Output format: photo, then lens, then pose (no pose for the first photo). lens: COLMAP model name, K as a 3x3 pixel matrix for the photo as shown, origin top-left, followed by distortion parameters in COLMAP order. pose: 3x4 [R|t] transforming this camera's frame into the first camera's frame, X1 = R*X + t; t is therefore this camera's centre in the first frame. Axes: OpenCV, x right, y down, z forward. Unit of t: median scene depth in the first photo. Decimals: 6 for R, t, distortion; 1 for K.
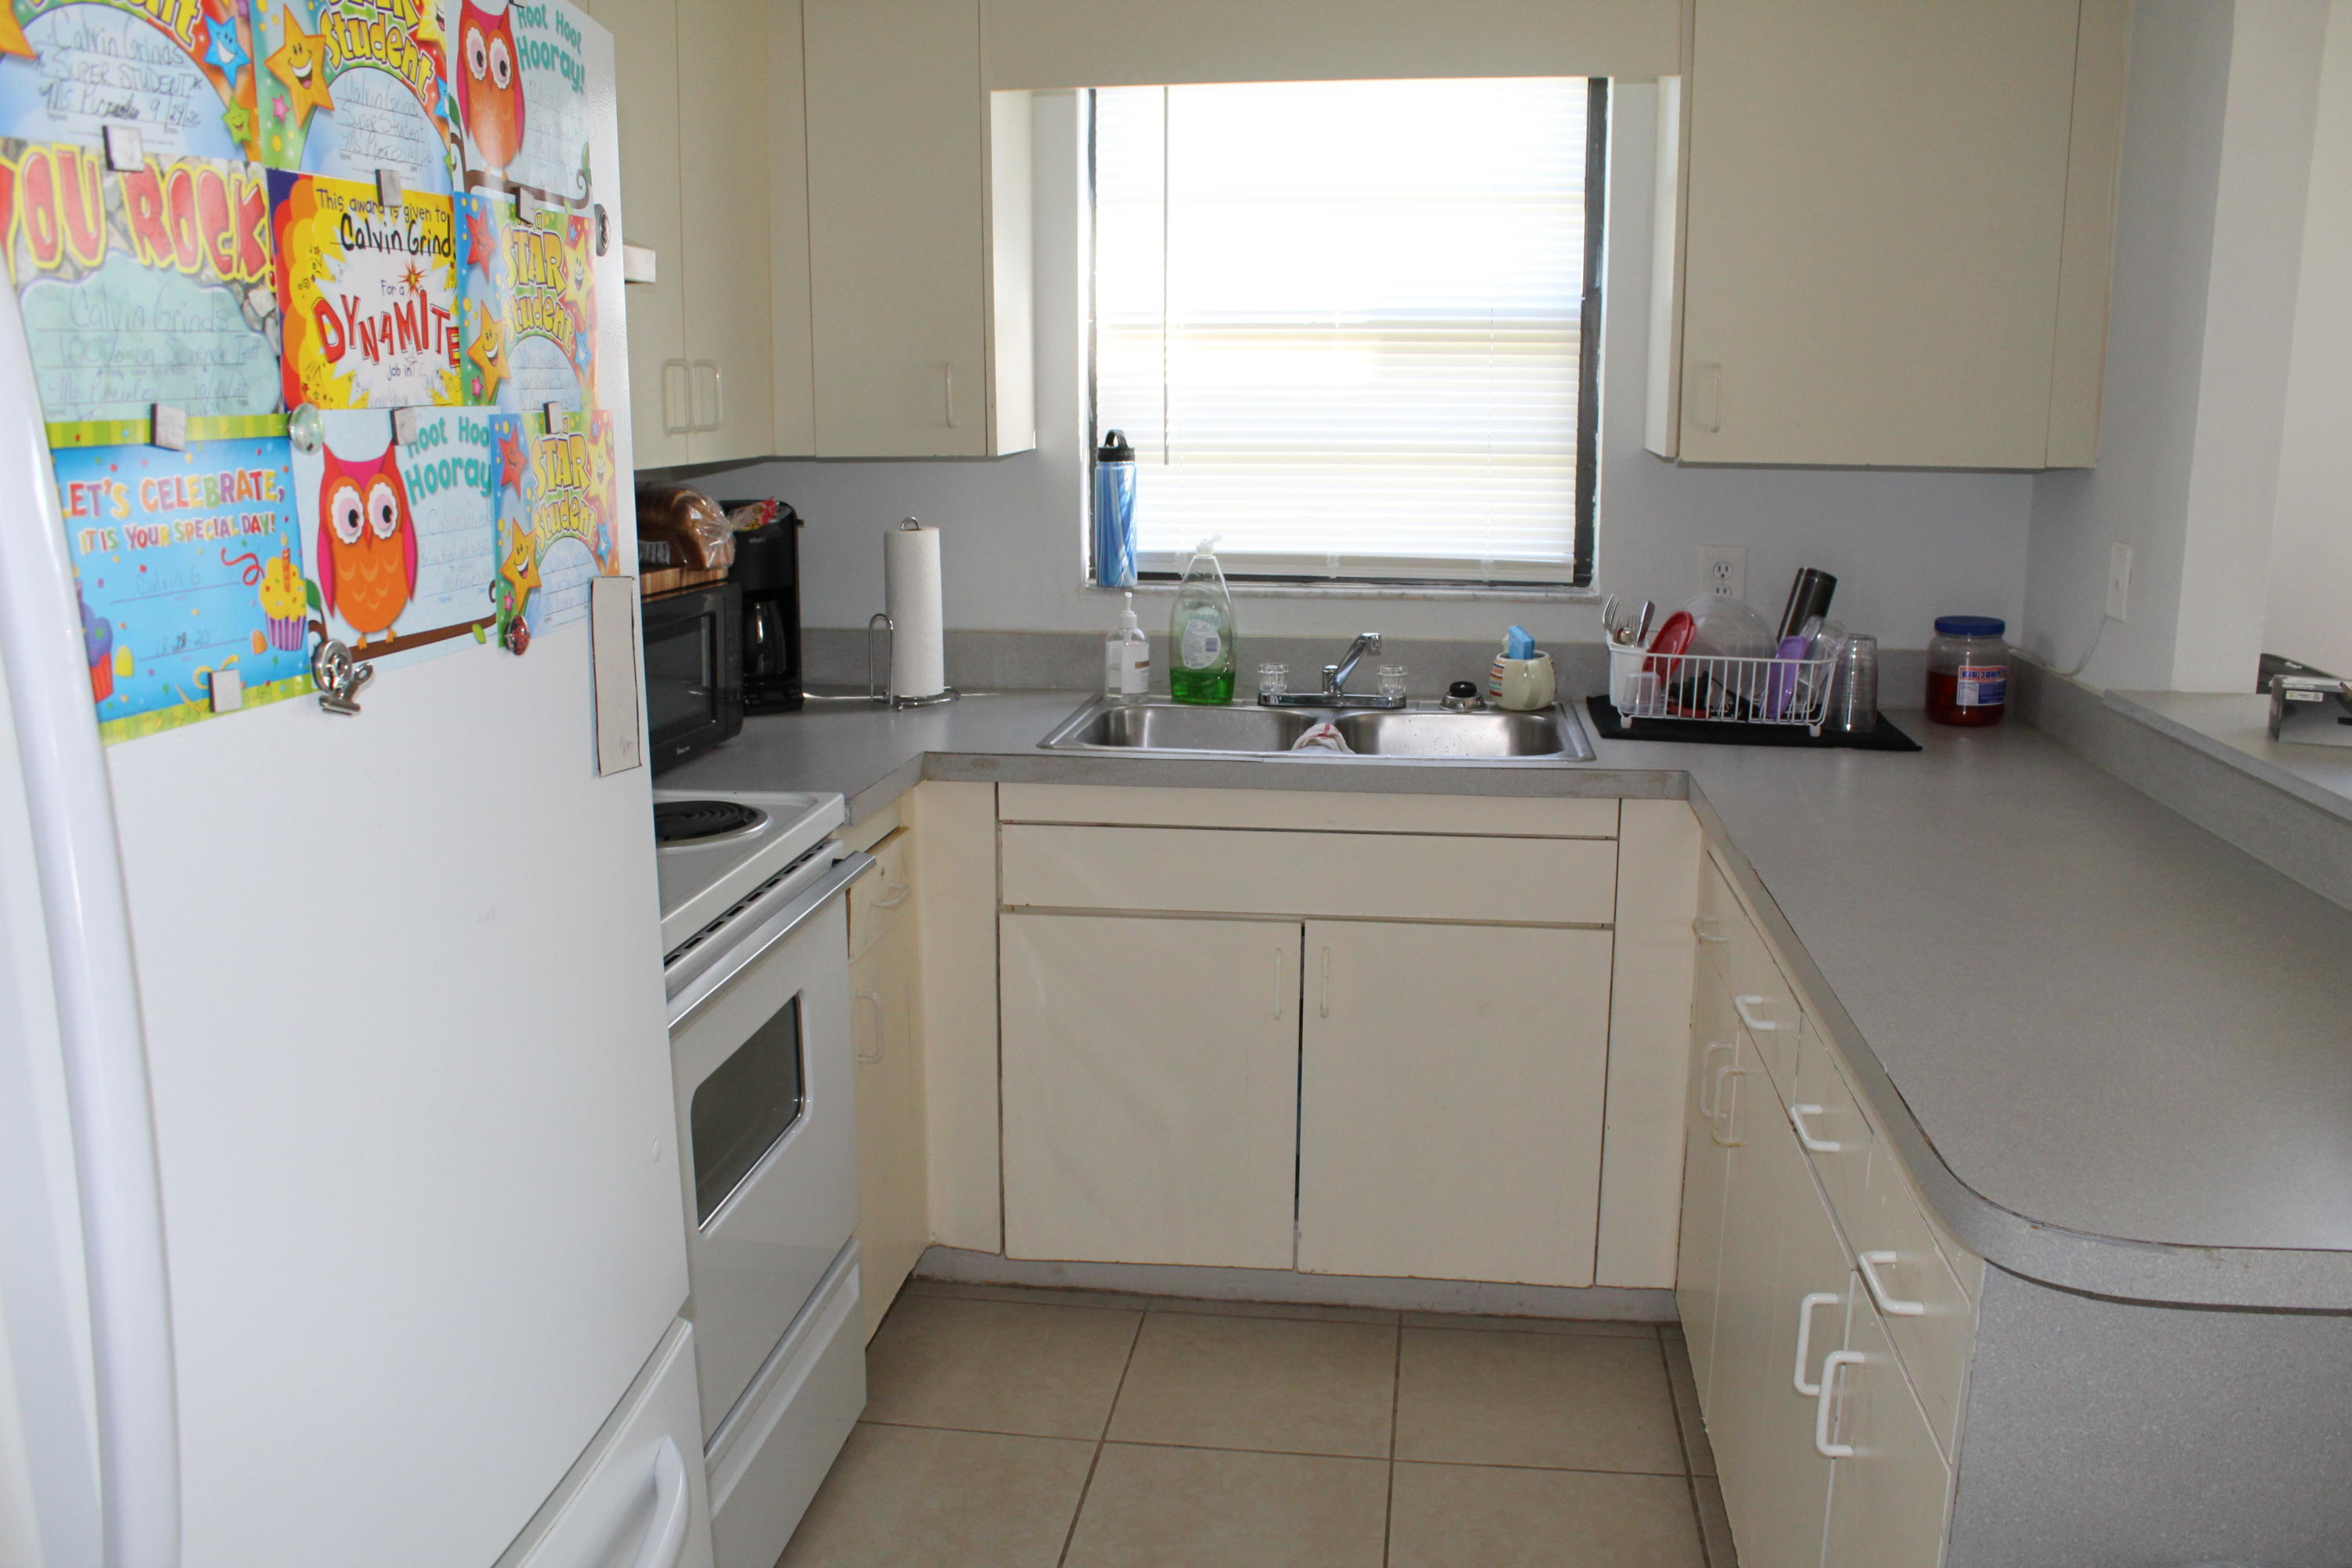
lens RADIAL K [[1955.3, 0, 1176.0], [0, 1955.3, 784.0], [0, 0, 1]] dist [-0.169938, 0.152947]
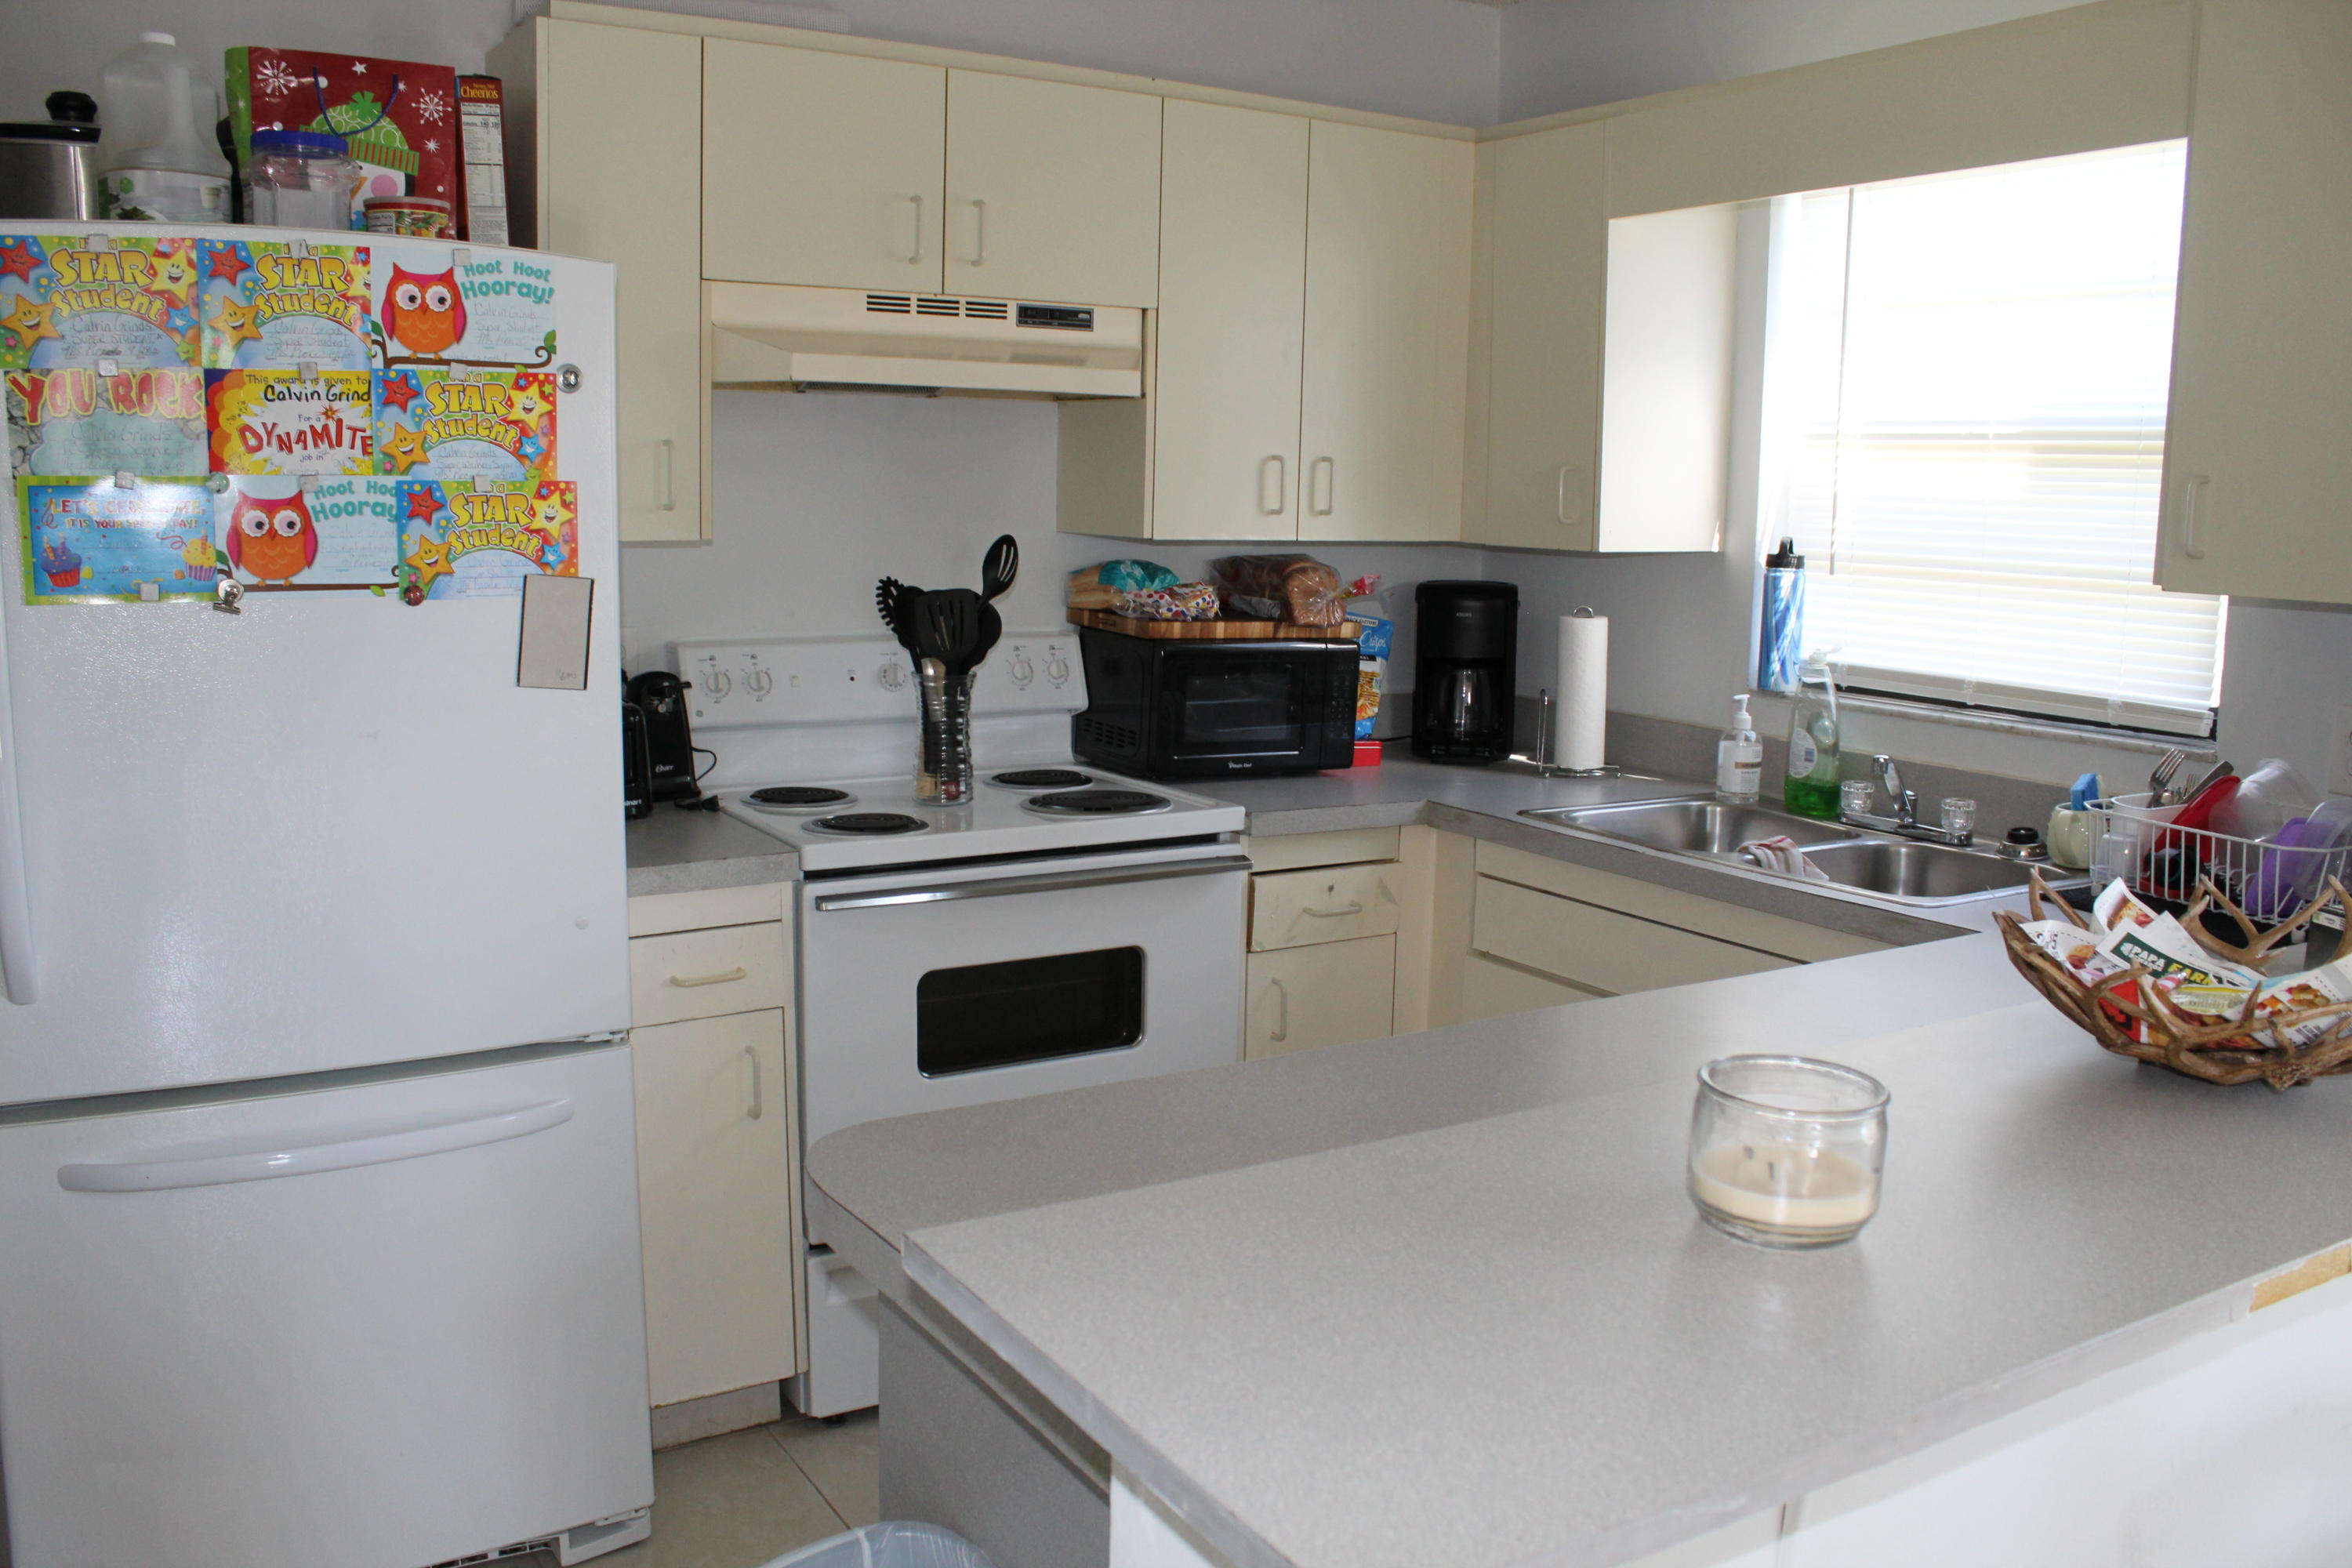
lens RADIAL K [[1949.8, 0, 1176.0], [0, 1949.8, 784.0], [0, 0, 1]] dist [-0.171986, 0.155095]
pose [[0.629284, 0.133360, -0.765648, 0.608827], [-0.175115, 0.984164, 0.027495, -0.029429], [0.757190, 0.116774, 0.642672, 0.143352]]
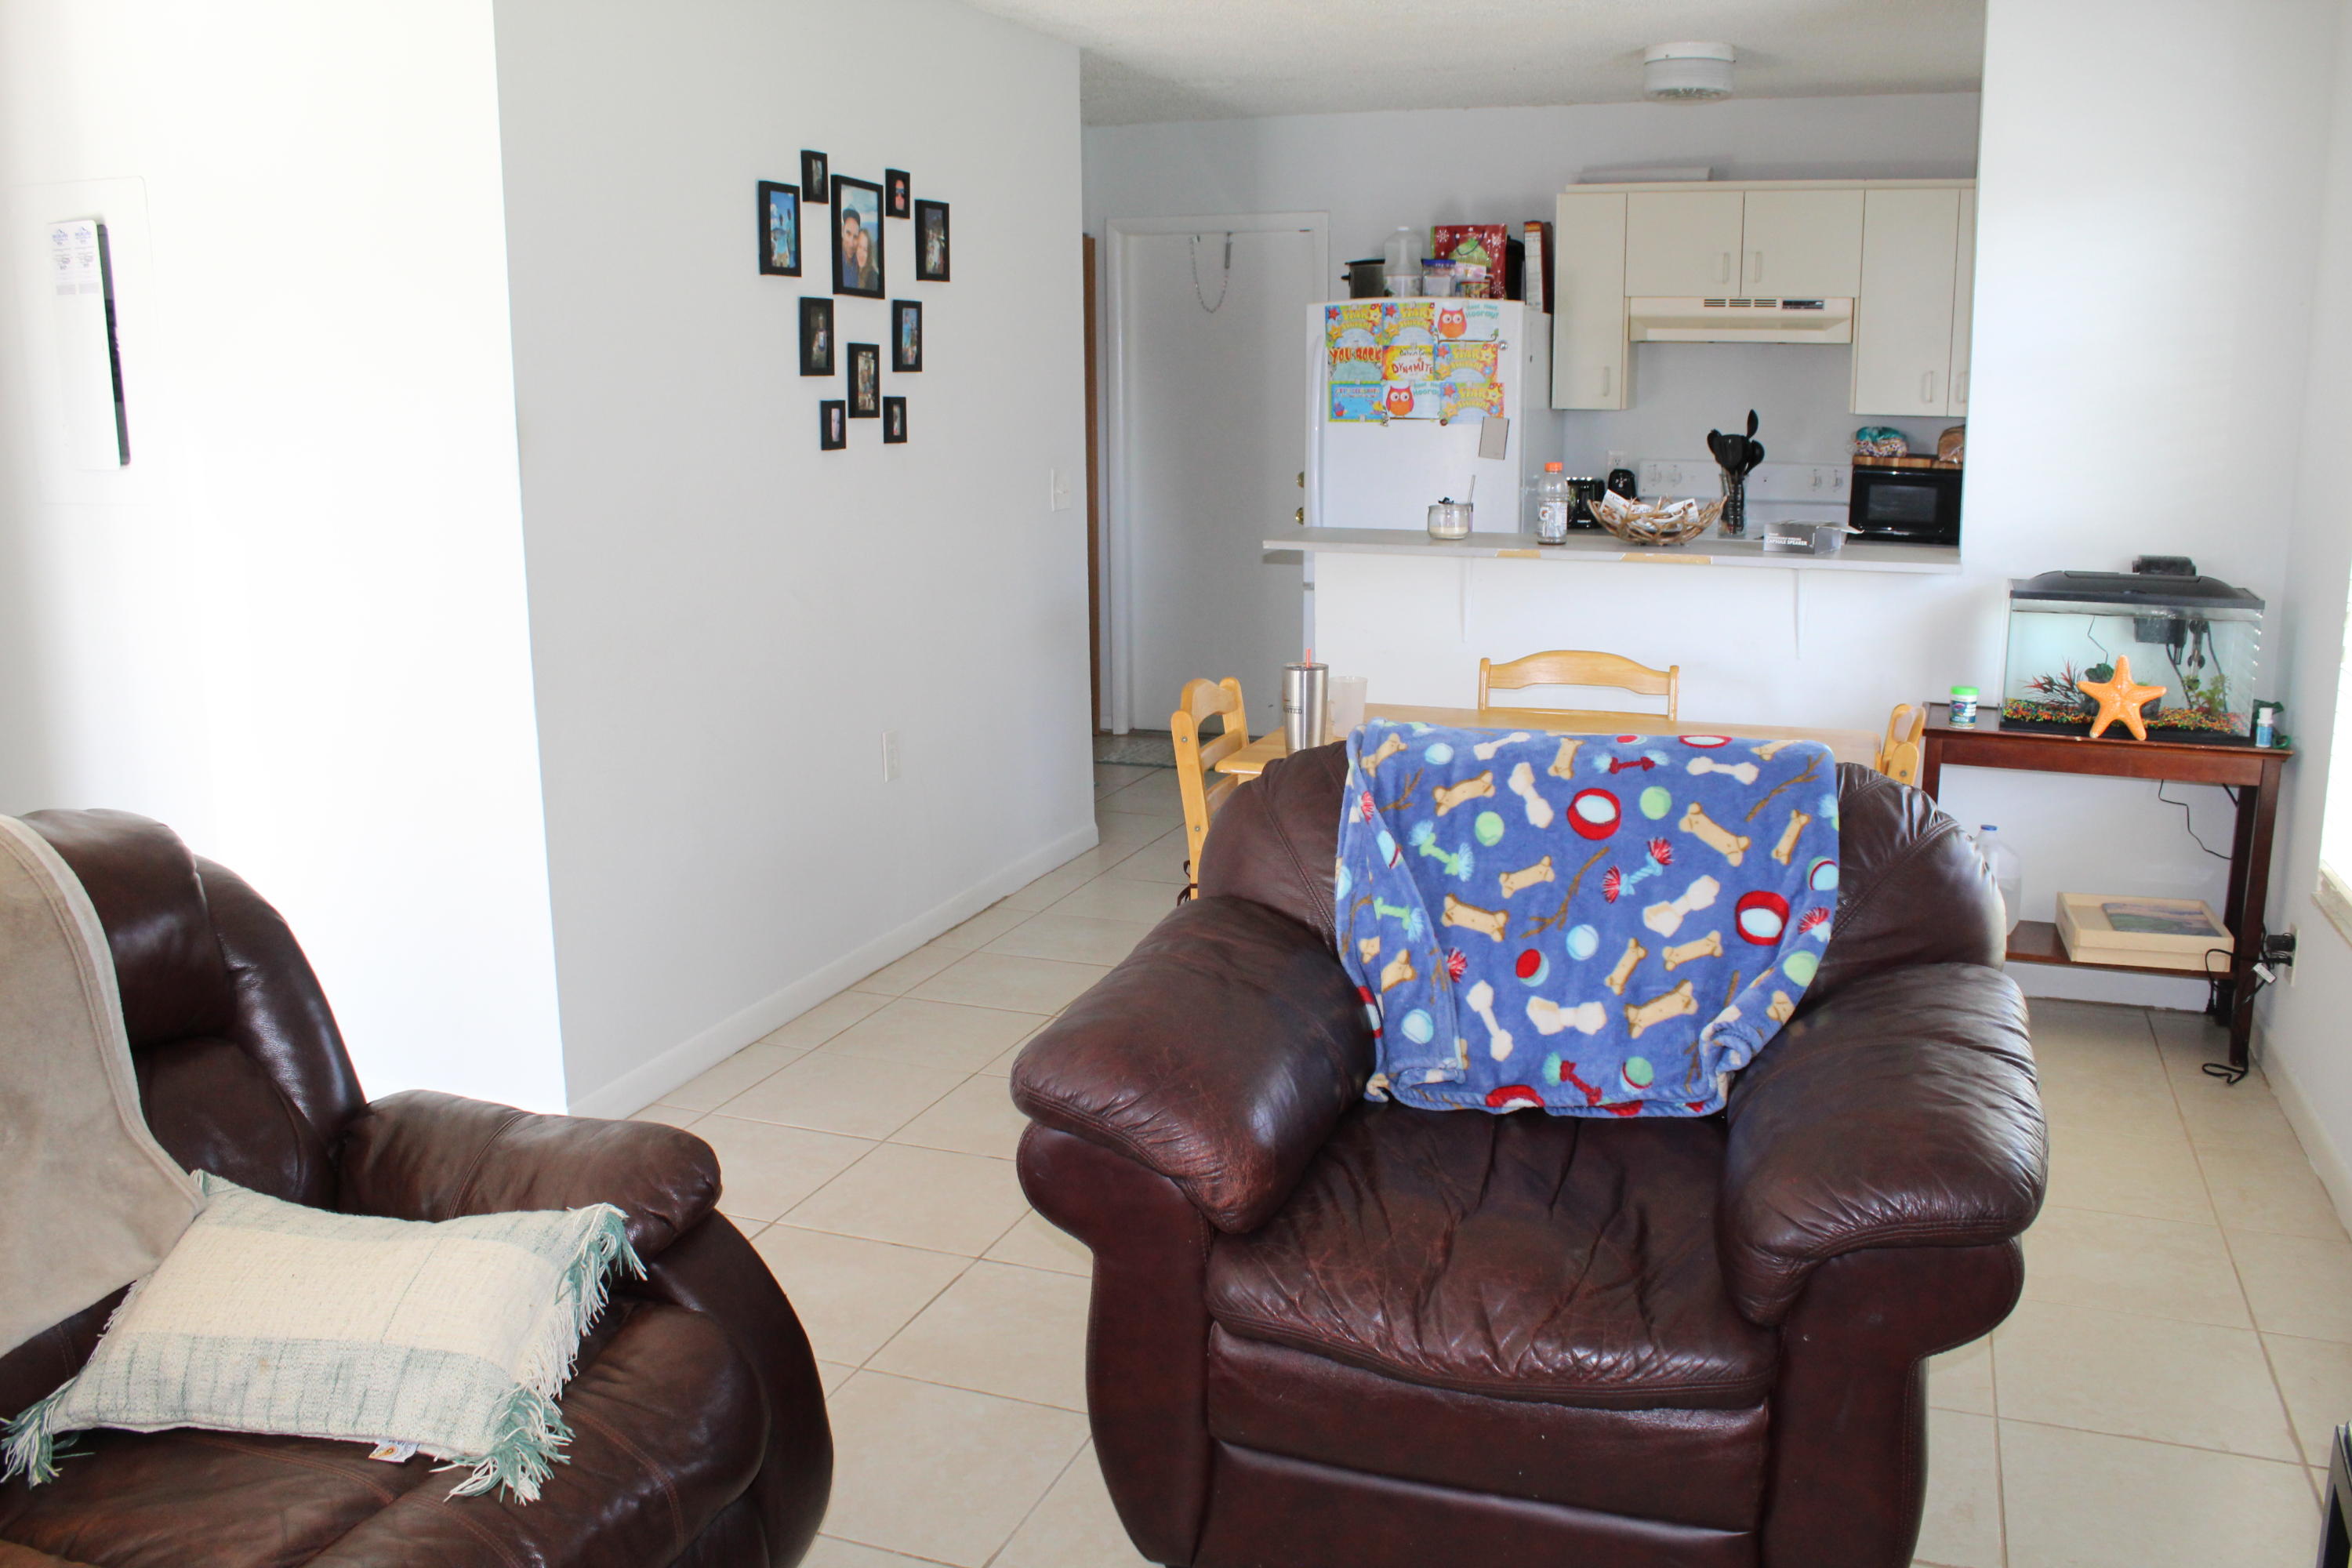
lens RADIAL K [[1949.8, 0, 1176.0], [0, 1949.8, 784.0], [0, 0, 1]] dist [-0.171986, 0.155095]
pose [[-0.219841, 0.197001, -0.955437, 2.006893], [-0.190511, 0.951870, 0.240101, -0.103734], [0.956752, 0.234805, -0.171730, 0.551563]]
